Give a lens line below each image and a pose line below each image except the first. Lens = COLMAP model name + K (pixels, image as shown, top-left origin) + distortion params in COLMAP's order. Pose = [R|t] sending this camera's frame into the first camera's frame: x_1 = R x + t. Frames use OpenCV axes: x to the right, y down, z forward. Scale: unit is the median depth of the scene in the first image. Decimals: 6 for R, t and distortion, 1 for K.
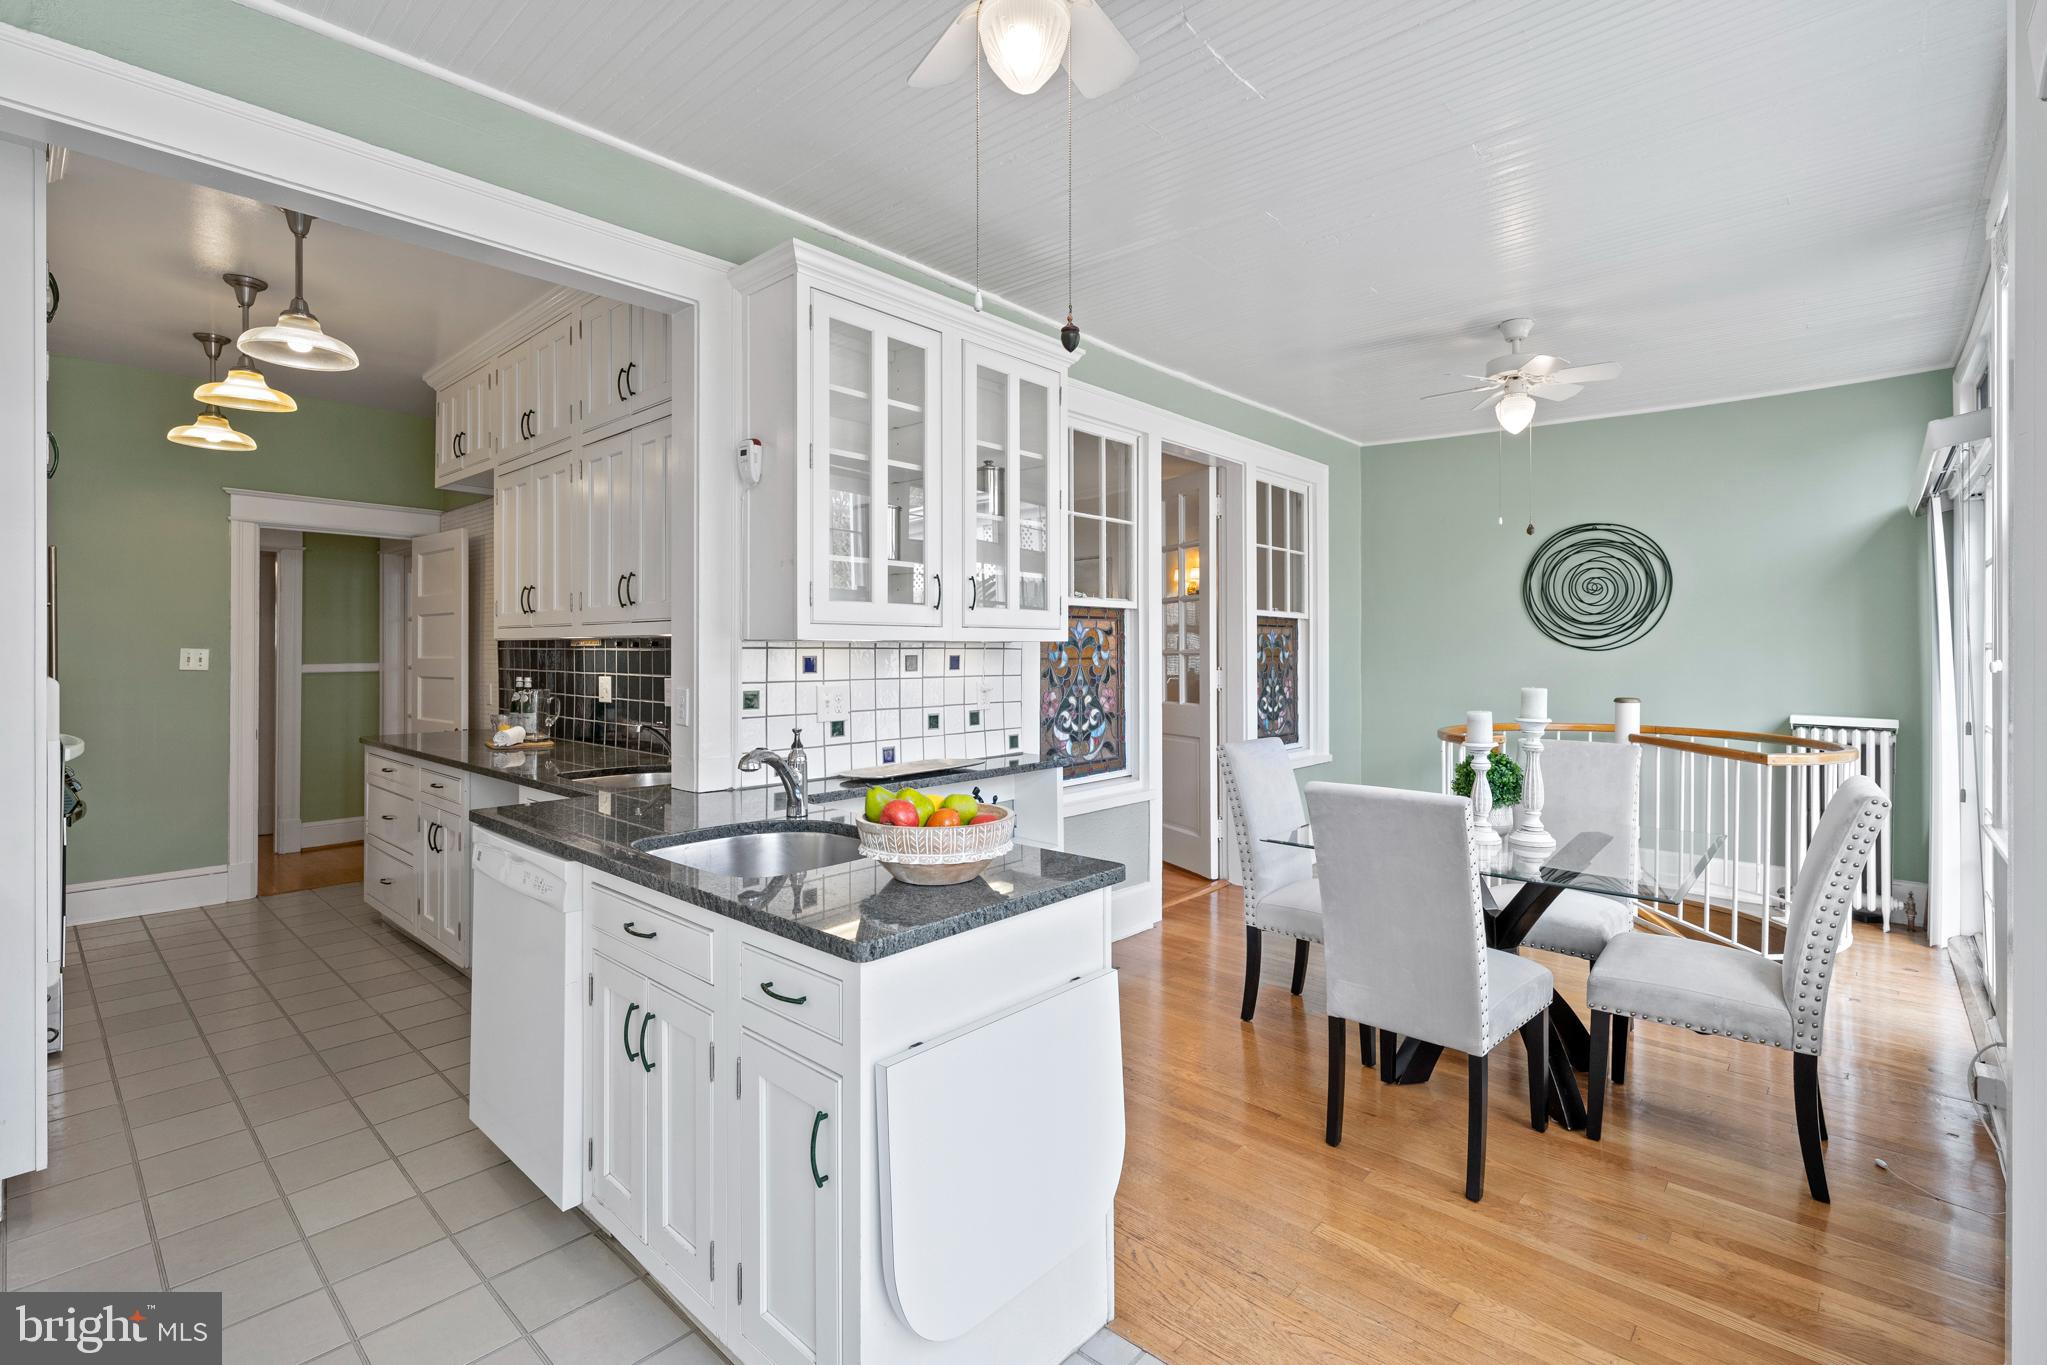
lens RADIAL K [[929.6, 0, 1023.2], [0, 929.6, 662.0], [0, 0, 1]] dist [0.000981, 0.000028]
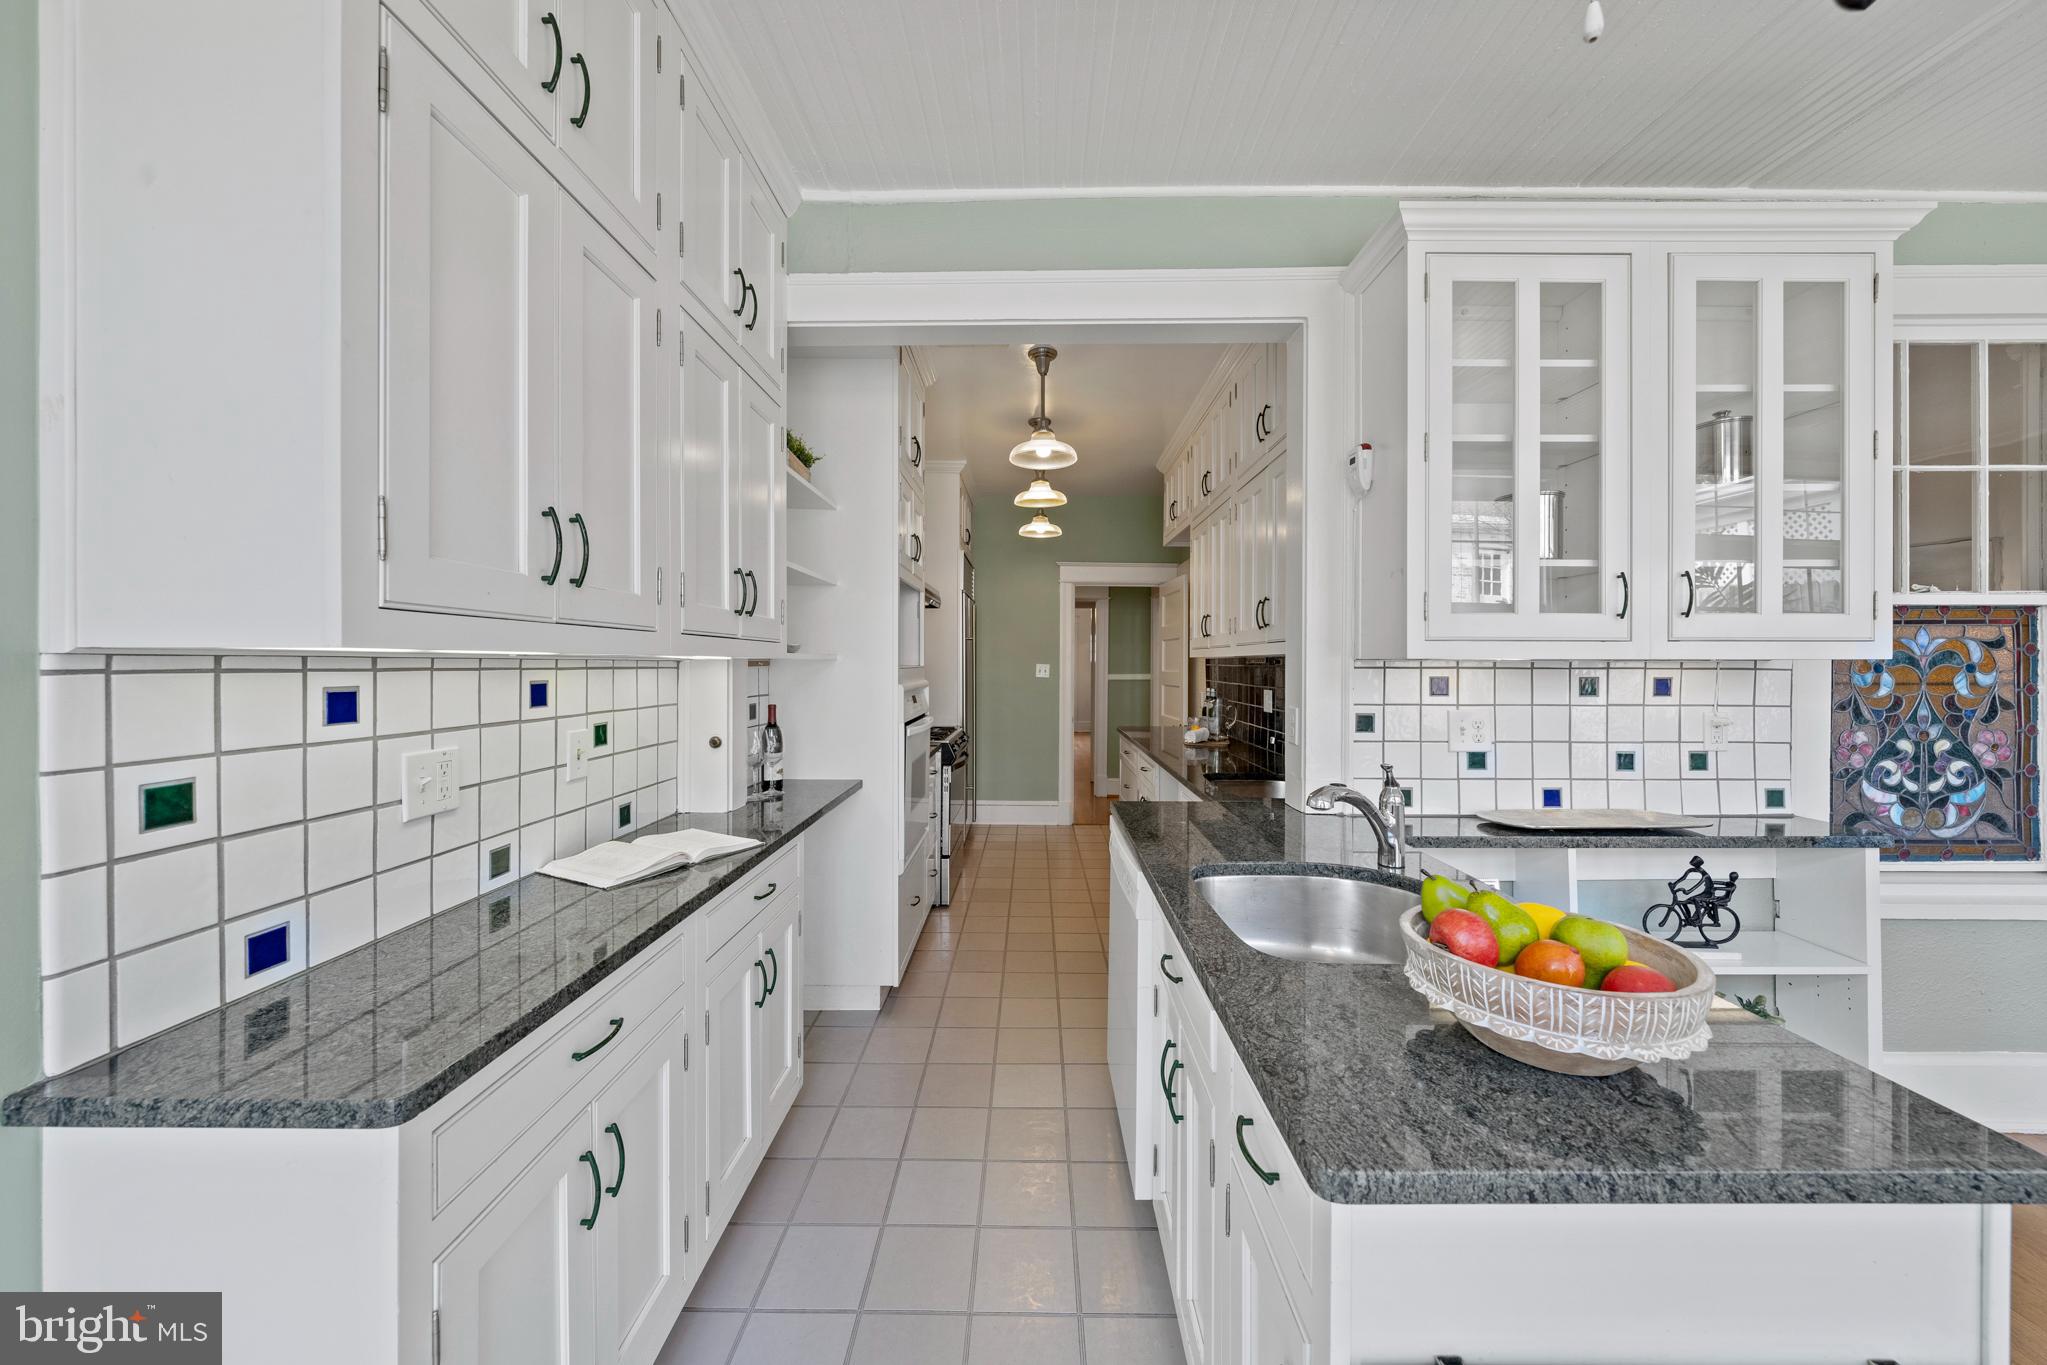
lens RADIAL K [[720.7, 0, 1022.1], [0, 720.7, 664.8], [0, 0, 1]] dist [-0.002369, 0.000271]
pose [[0.666577, 0.003852, -0.745426, 0.017729], [-0.012291, 0.999907, -0.005824, -0.008156], [0.745335, 0.013044, 0.666563, 0.216091]]
